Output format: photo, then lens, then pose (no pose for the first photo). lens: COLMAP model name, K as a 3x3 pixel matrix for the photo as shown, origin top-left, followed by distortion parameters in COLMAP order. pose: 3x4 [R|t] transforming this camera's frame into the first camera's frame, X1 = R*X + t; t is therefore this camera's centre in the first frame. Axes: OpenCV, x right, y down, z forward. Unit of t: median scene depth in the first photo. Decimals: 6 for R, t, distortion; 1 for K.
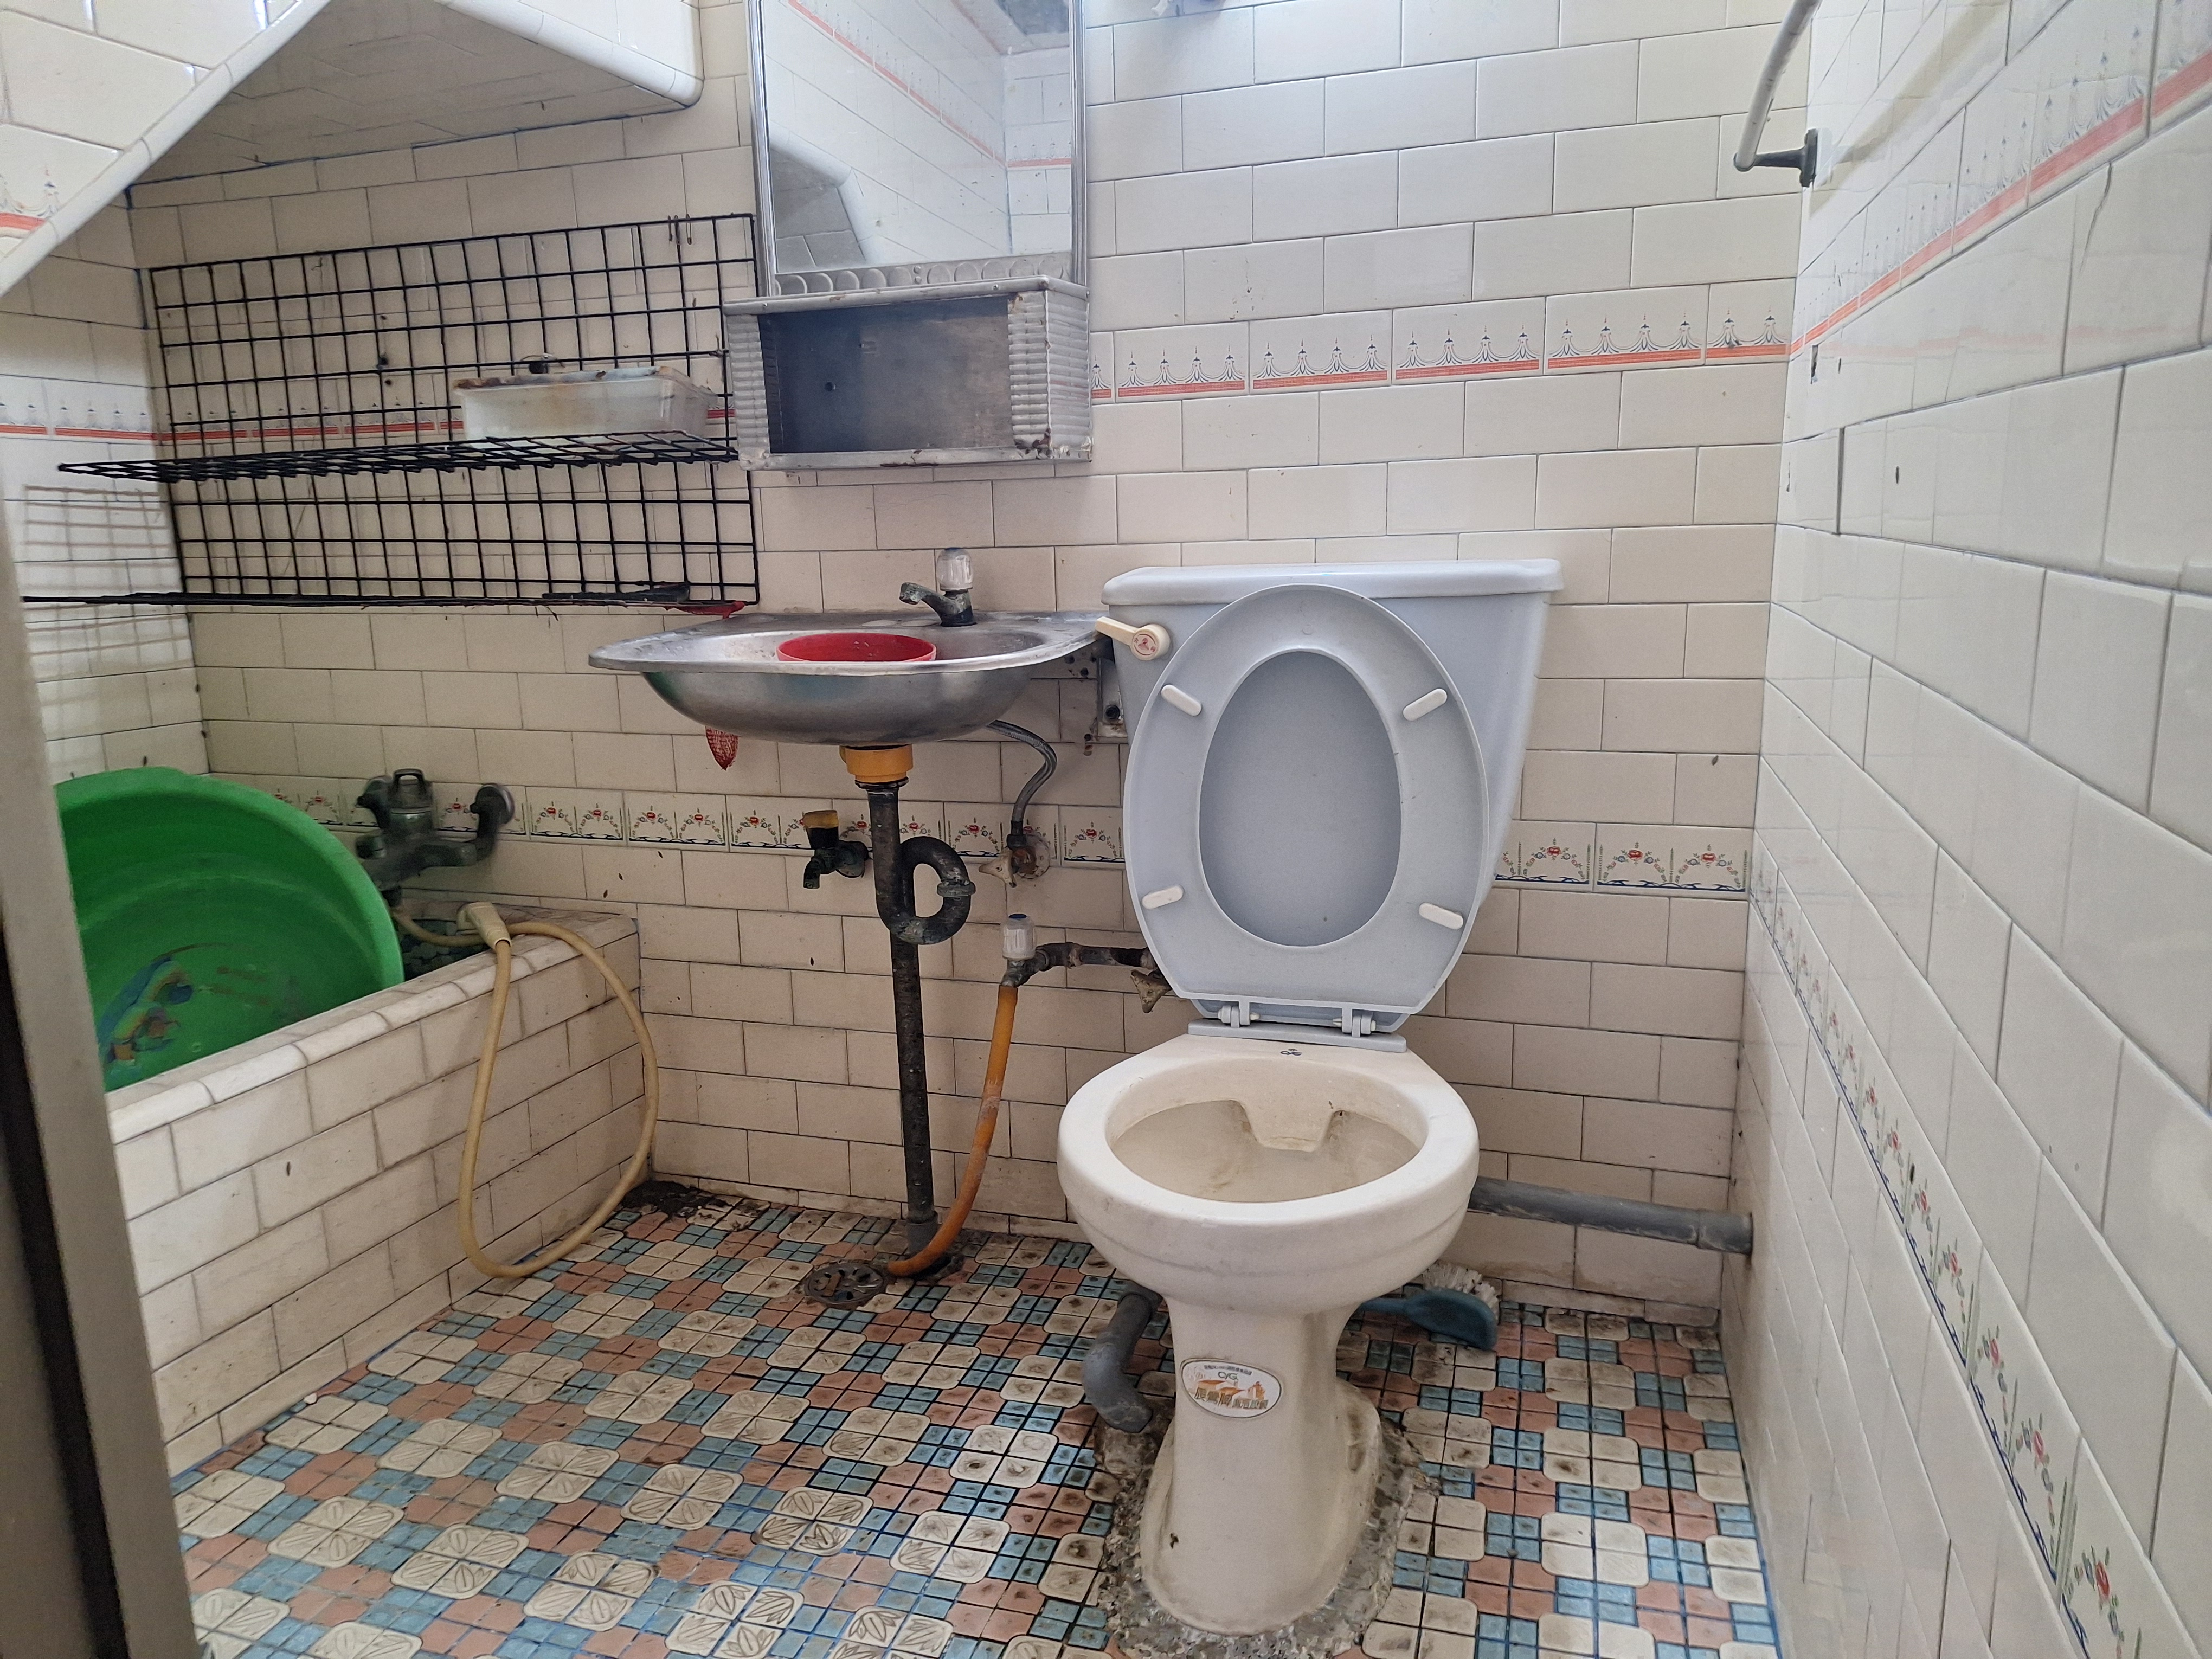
lens RADIAL K [[1532.0, 0, 1103.8], [0, 1532.0, 840.0], [0, 0, 1]] dist [0.067646, -0.066140]
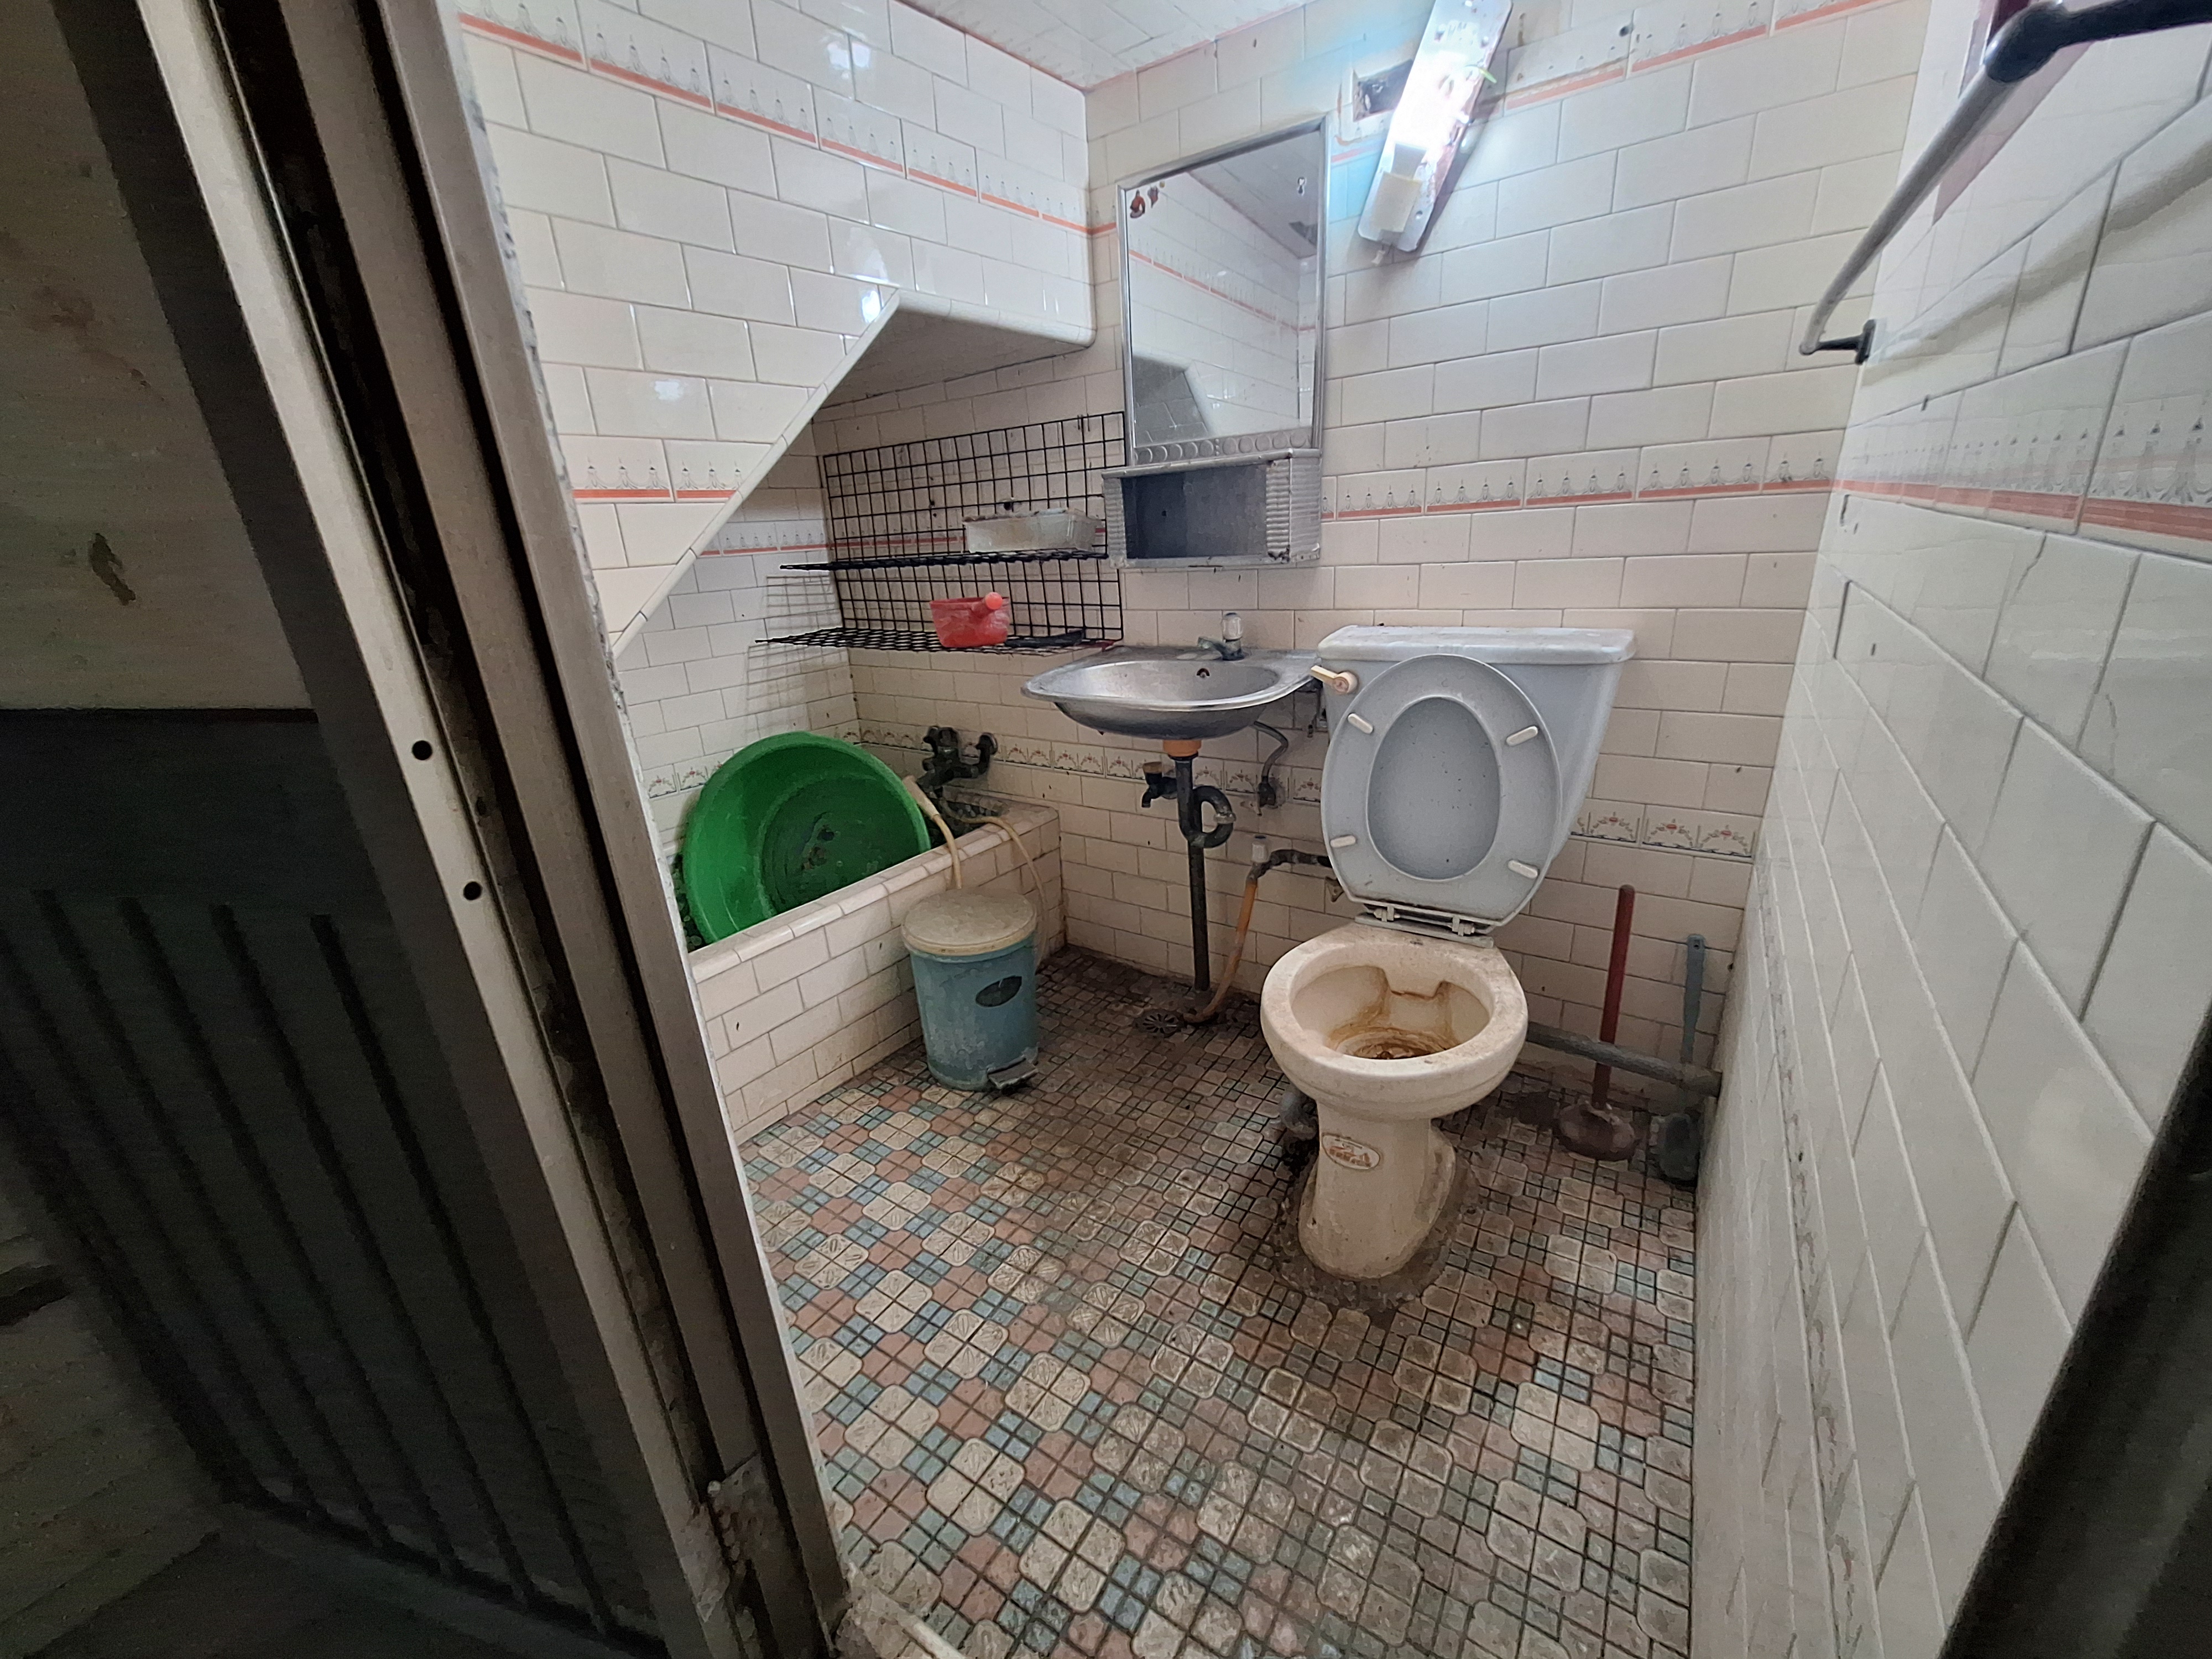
lens RADIAL K [[869.8, 0, 1109.8], [0, 869.8, 828.1], [0, 0, 1]] dist [-0.000603, 0.002861]
pose [[0.959734, 0.061141, -0.274177, 0.051053], [-0.021308, 0.989060, 0.145970, -0.101710], [0.280102, -0.134250, 0.950537, 0.040320]]
